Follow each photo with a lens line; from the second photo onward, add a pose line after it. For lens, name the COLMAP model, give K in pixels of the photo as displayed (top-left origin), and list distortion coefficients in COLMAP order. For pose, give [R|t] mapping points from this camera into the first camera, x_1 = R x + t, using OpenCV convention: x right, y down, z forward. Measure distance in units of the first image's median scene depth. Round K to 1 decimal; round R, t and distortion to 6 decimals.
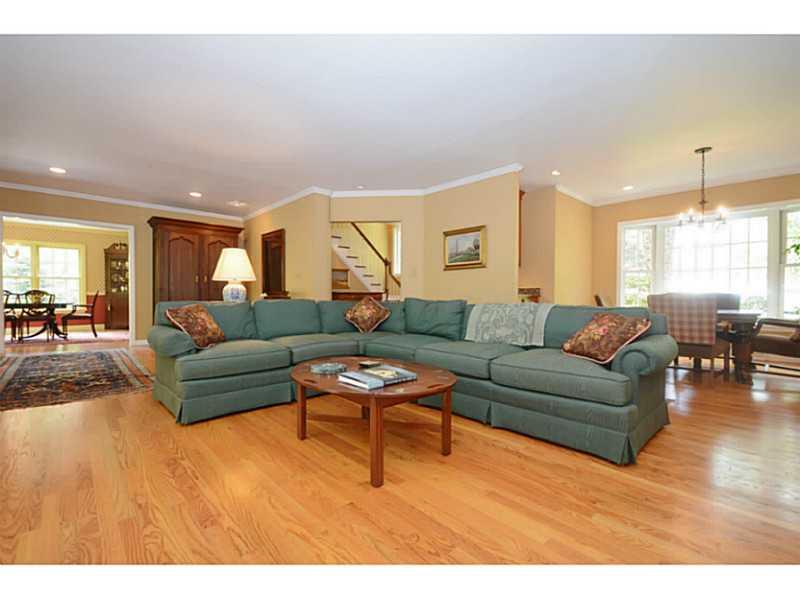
lens RADIAL K [[363.8, 0, 399.7], [0, 363.8, 296.0], [0, 0, 1]] dist [0.000757, 0.000112]
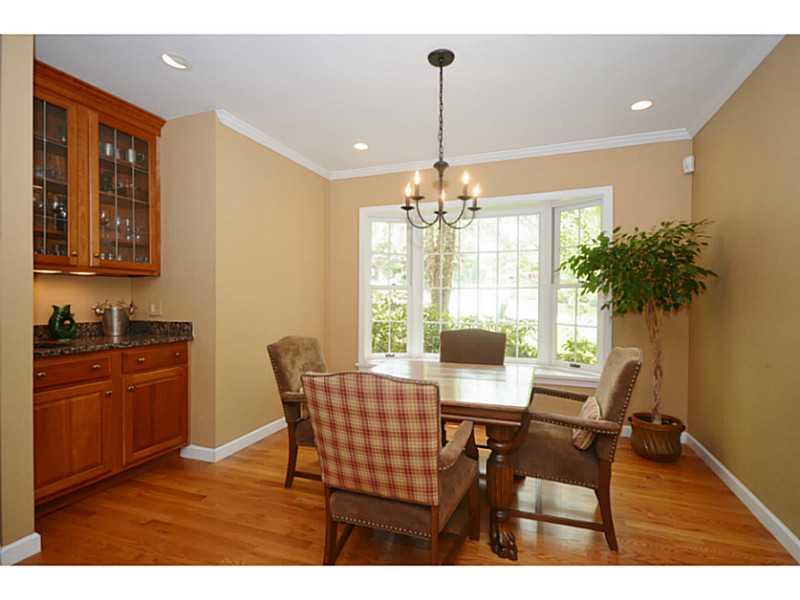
lens RADIAL K [[399.6, 0, 398.7], [0, 399.6, 302.3], [0, 0, 1]] dist [0.001750, 0.000484]
pose [[0.898019, -0.005293, 0.439925, 0.502407], [-0.001168, 0.999895, 0.014415, -0.070399], [-0.439955, -0.013458, 0.897919, 0.498636]]
